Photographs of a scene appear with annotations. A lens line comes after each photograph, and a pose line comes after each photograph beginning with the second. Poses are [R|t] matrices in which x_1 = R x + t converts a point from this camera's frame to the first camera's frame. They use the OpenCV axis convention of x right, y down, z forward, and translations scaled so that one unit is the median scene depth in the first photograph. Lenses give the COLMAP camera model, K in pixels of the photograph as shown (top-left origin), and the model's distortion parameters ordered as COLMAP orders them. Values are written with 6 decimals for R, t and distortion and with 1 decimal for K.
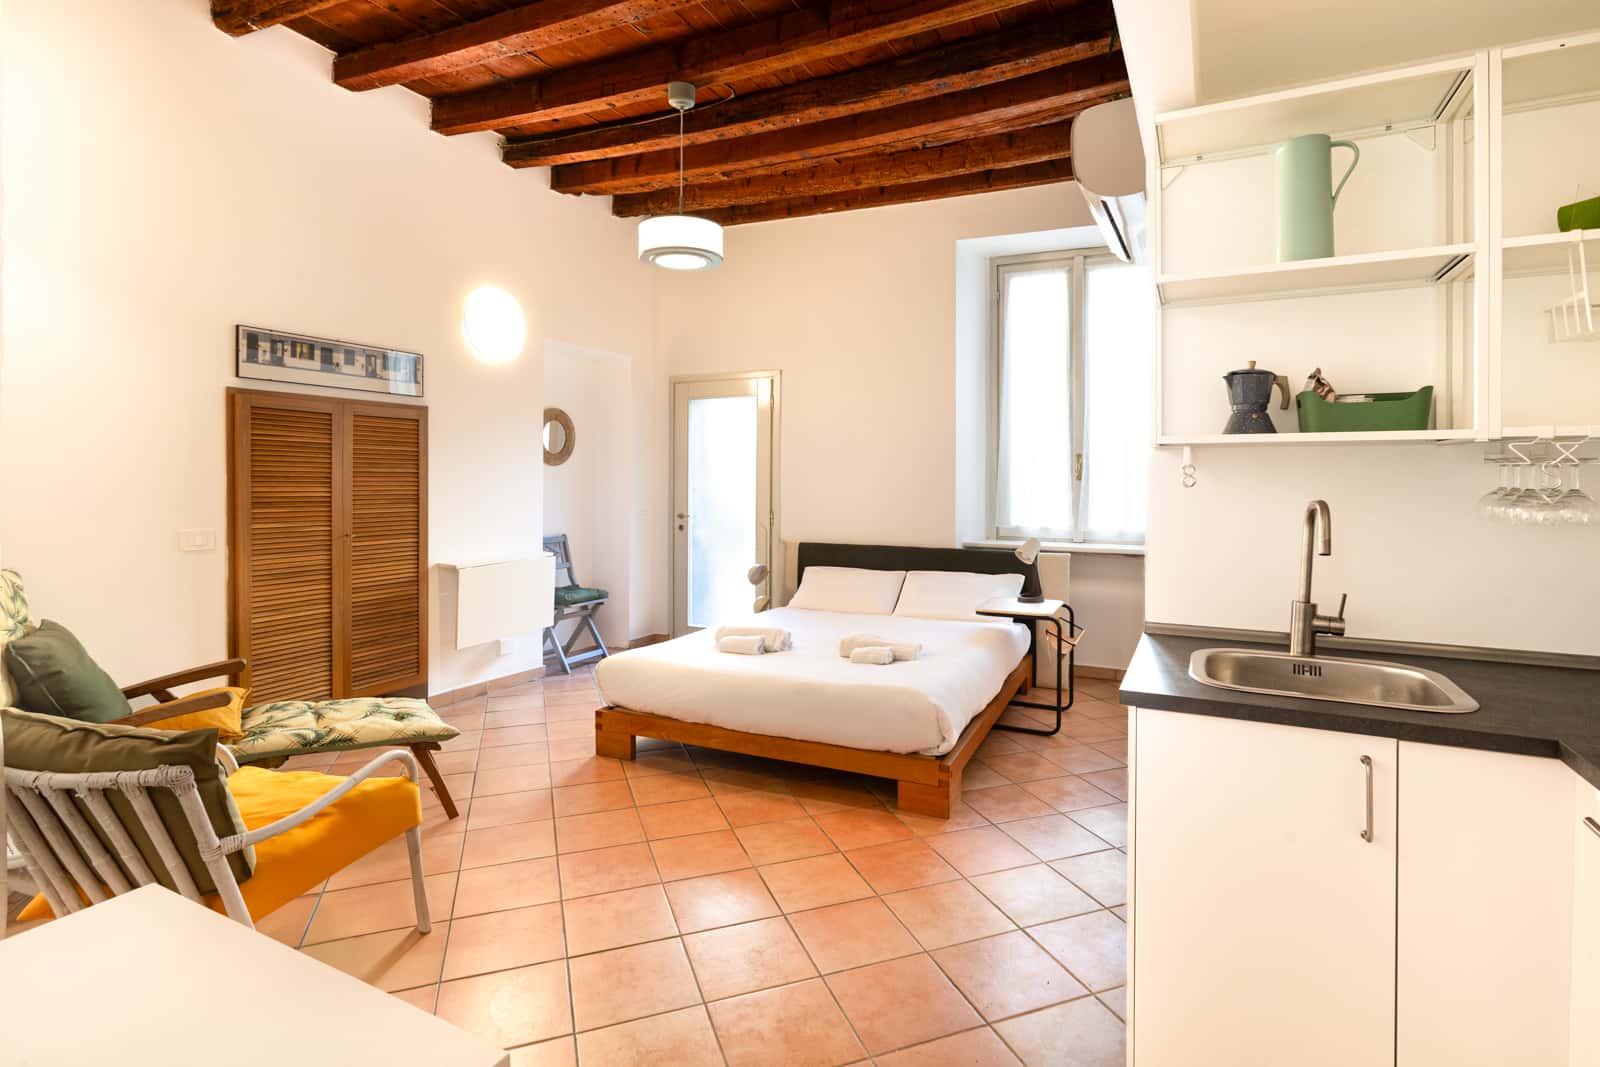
lens RADIAL K [[764.2, 0, 823.1], [0, 764.2, 482.4], [0, 0, 1]] dist [-0.017449, 0.000304]
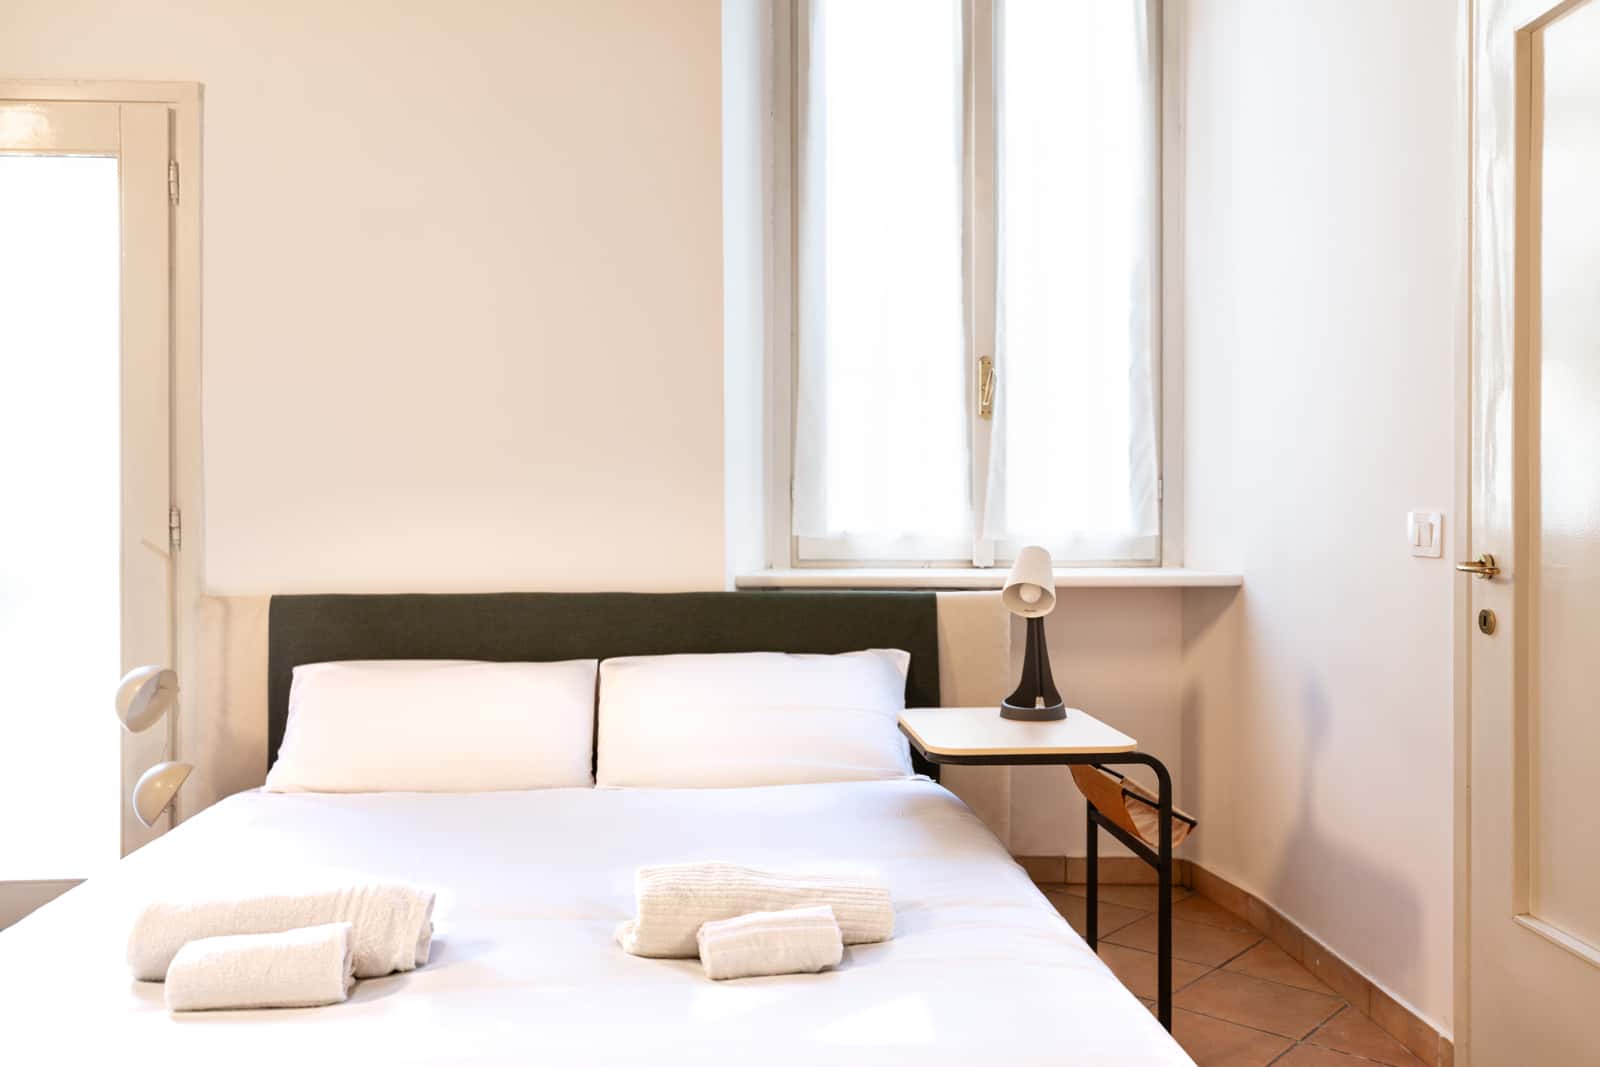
lens RADIAL K [[1393.5, 0, 766.7], [0, 1393.5, 512.3], [0, 0, 1]] dist [0.006288, 0.005681]
pose [[0.886719, -0.010333, 0.462193, -0.166201], [0.007968, 0.999943, 0.007068, 0.054573], [-0.462240, -0.002585, 0.886751, 0.486494]]
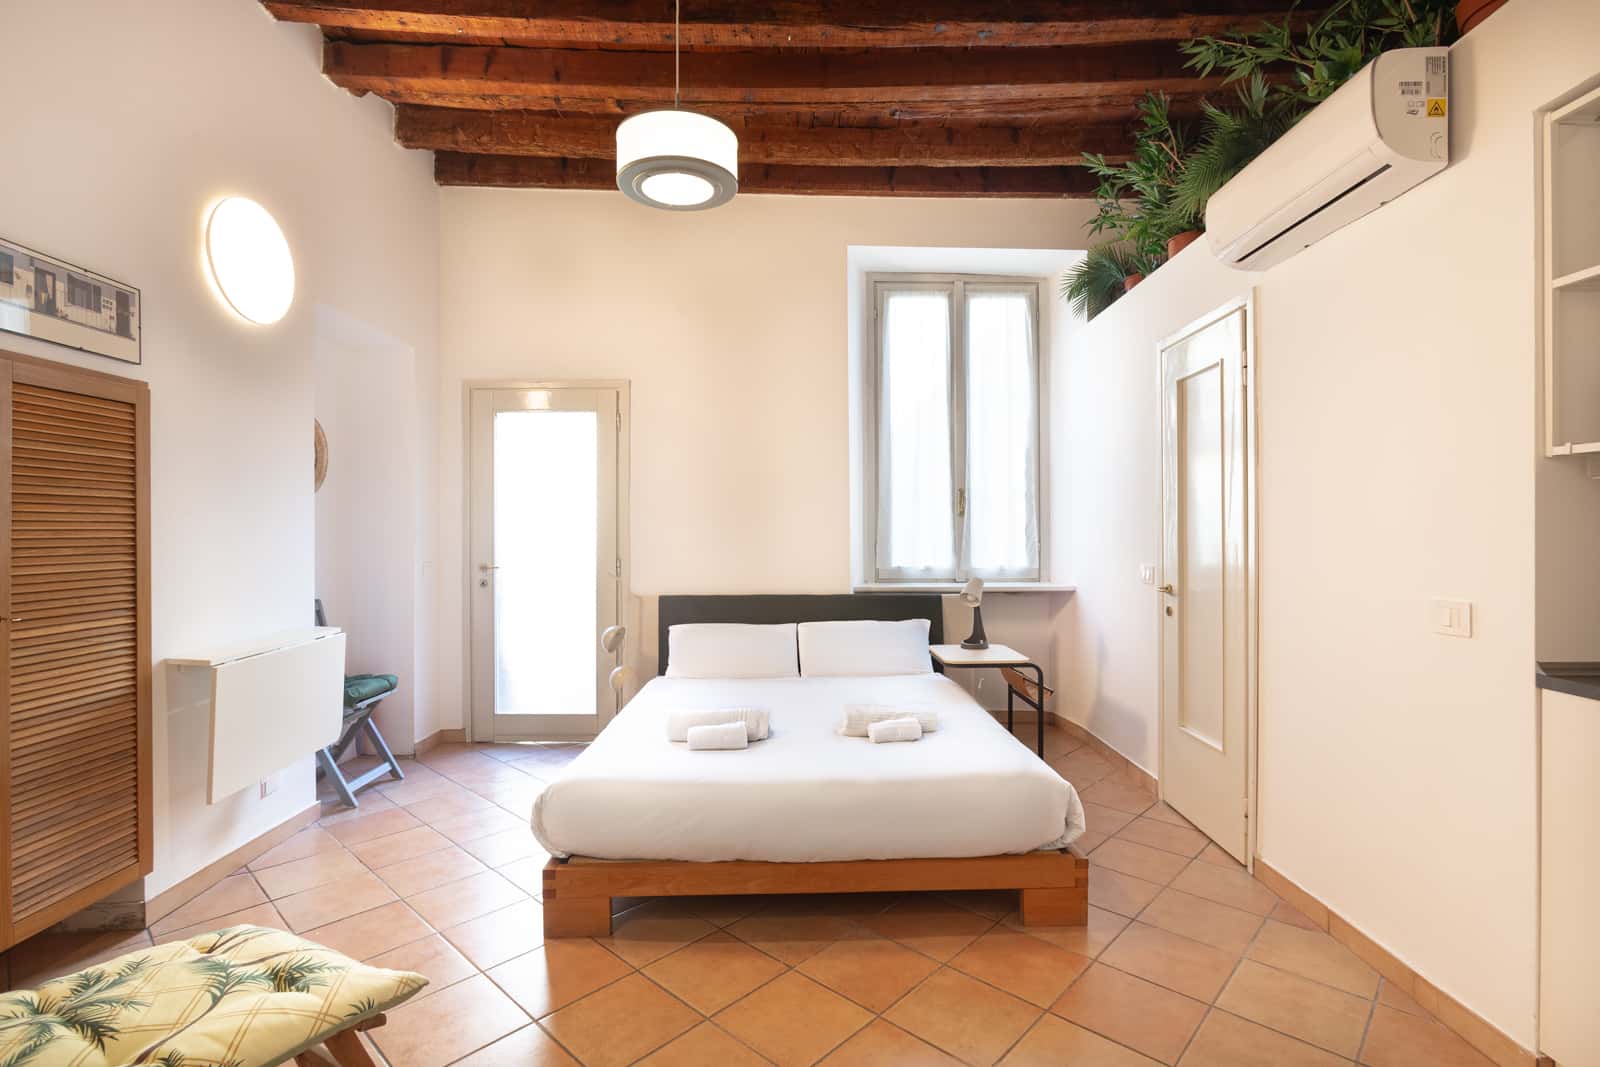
lens RADIAL K [[759.4, 0, 794.3], [0, 759.4, 530.1], [0, 0, 1]] dist [-0.012085, 0.001505]
pose [[0.904489, -0.009508, 0.426392, -0.336053], [0.010247, 0.999947, 0.000563, 0.014656], [-0.426375, 0.003860, 0.904538, 0.300459]]
